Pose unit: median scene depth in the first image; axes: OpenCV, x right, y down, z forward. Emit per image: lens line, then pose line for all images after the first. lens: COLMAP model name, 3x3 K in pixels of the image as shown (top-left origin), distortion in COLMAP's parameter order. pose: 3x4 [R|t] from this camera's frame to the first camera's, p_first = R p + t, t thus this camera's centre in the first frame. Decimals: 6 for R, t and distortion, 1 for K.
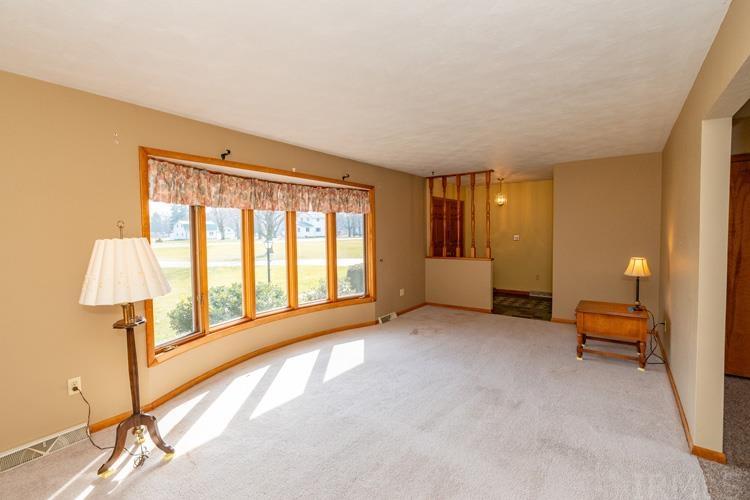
lens RADIAL K [[334.1, 0, 374.0], [0, 334.1, 263.6], [0, 0, 1]] dist [0.000197, 0.000093]
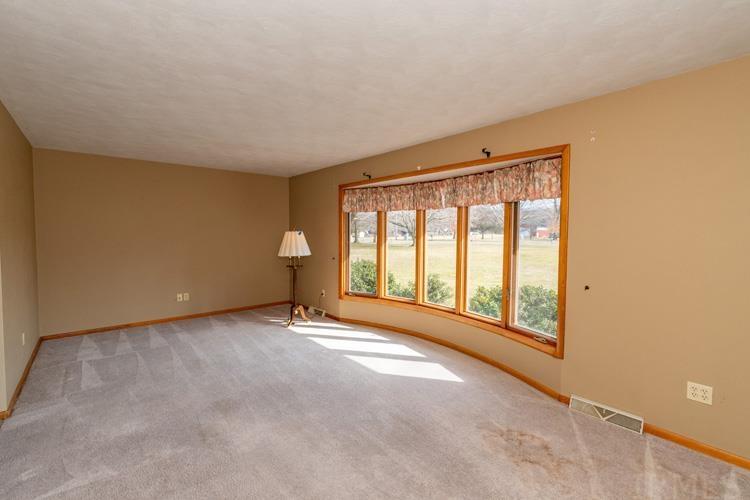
lens RADIAL K [[326.1, 0, 368.9], [0, 326.1, 246.2], [0, 0, 1]] dist [-0.002023, -0.000593]
pose [[-0.222111, 0.050426, -0.973717, 0.766828], [-0.096419, 0.992631, 0.073399, -0.098449], [0.970242, 0.110187, -0.215612, 1.068309]]
